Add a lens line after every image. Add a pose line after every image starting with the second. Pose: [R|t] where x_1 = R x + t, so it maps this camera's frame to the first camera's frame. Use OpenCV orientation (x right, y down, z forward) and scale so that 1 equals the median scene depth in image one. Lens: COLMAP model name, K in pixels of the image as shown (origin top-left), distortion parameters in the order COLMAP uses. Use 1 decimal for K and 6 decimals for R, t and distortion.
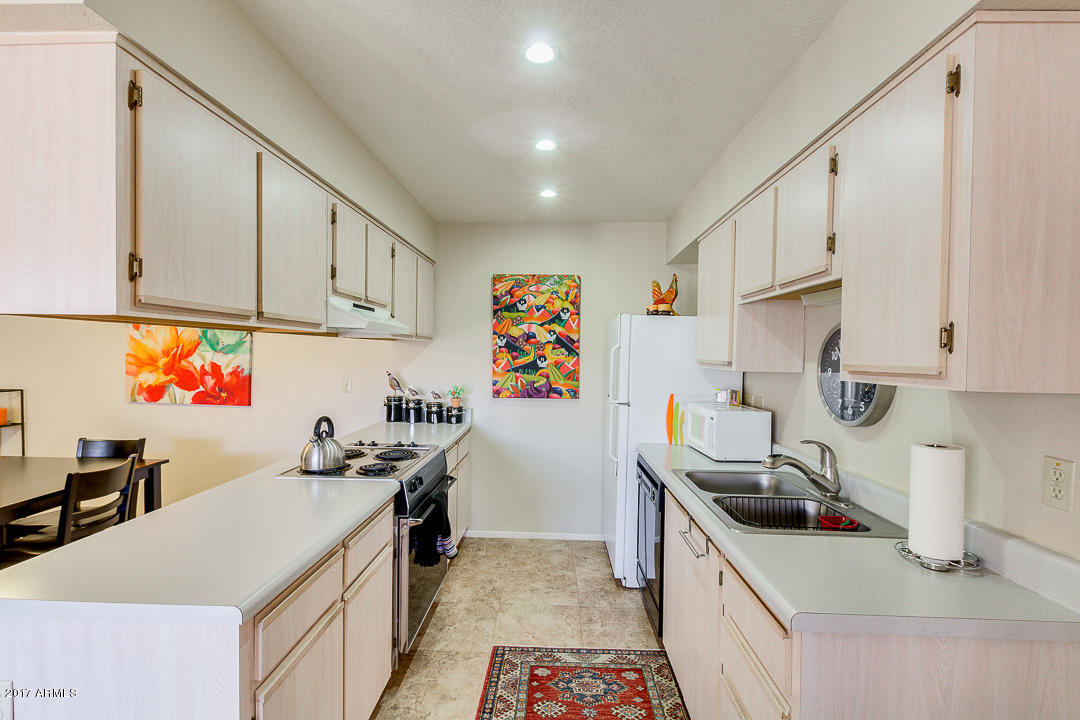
lens RADIAL K [[488.9, 0, 535.4], [0, 488.9, 365.4], [0, 0, 1]] dist [0.005191, -0.000890]
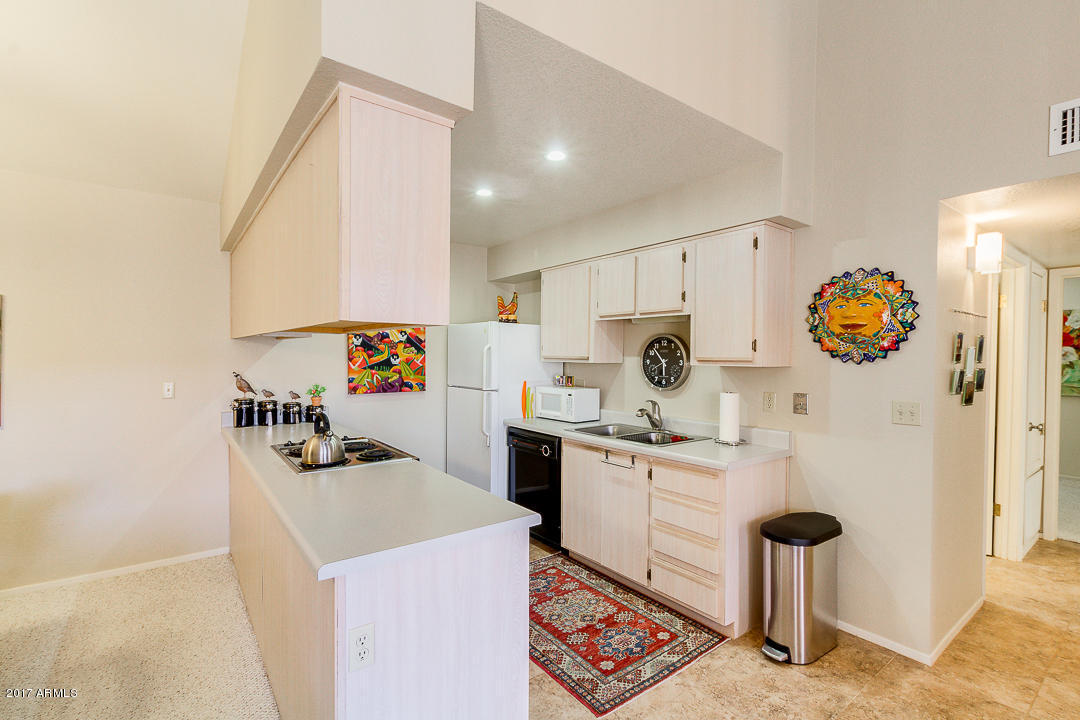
lens RADIAL K [[494.2, 0, 535.4], [0, 494.2, 363.0], [0, 0, 1]] dist [0.007067, -0.001237]
pose [[0.772328, -0.018881, 0.634944, -0.452865], [0.017693, 0.999810, 0.008209, -0.002459], [-0.634978, 0.004893, 0.772515, -0.069270]]
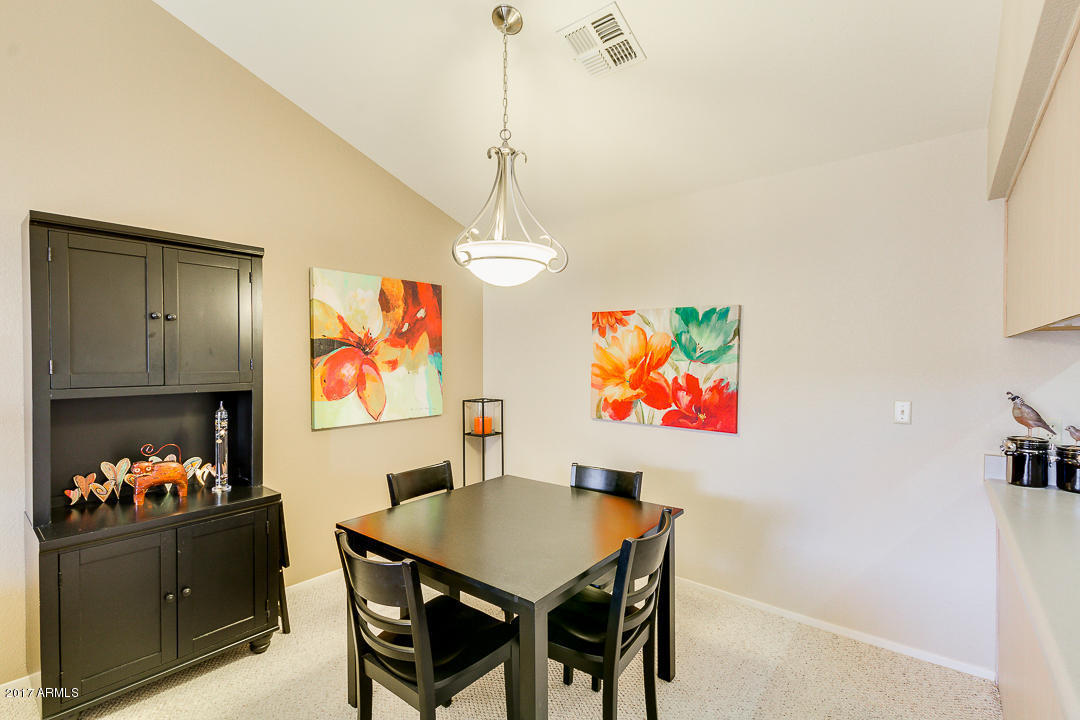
lens RADIAL K [[488.9, 0, 535.4], [0, 488.9, 365.4], [0, 0, 1]] dist [0.005191, -0.000890]
pose [[0.799927, -0.004945, -0.600078, -0.395511], [-0.005074, 0.999875, -0.015005, -0.007683], [0.600077, 0.015048, 0.799801, 0.232850]]
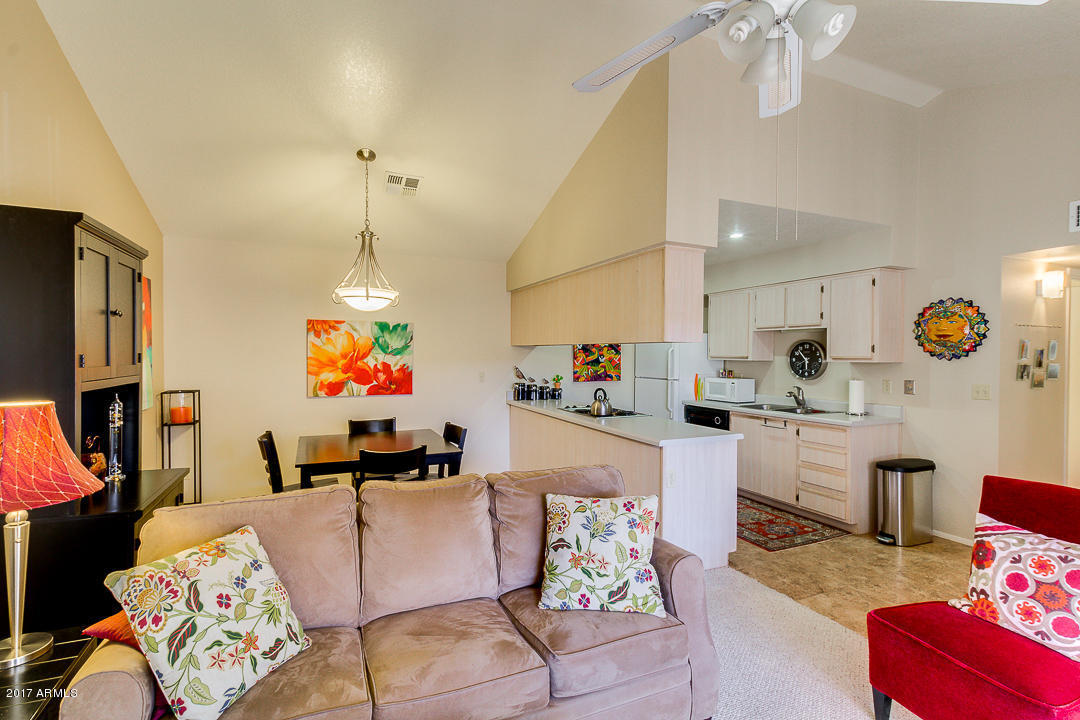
lens RADIAL K [[494.2, 0, 535.4], [0, 494.2, 363.0], [0, 0, 1]] dist [0.007067, -0.001237]
pose [[0.897242, -0.017777, 0.441182, -0.903469], [0.018231, 0.999829, 0.003209, -0.001263], [-0.441163, 0.005164, 0.897412, -0.368302]]
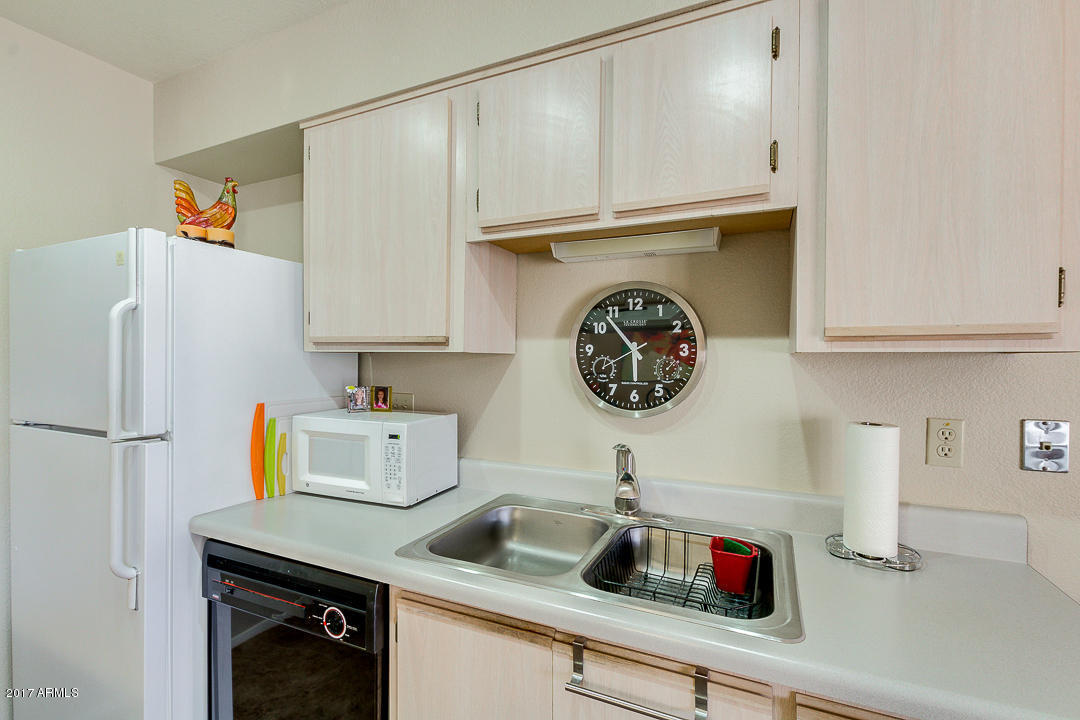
lens RADIAL K [[488.9, 0, 535.4], [0, 488.9, 365.4], [0, 0, 1]] dist [0.005191, -0.000890]
pose [[0.387845, -0.028804, 0.921274, -0.069373], [0.021681, 0.999520, 0.022123, 0.010002], [-0.921470, 0.011394, 0.388283, 0.412483]]
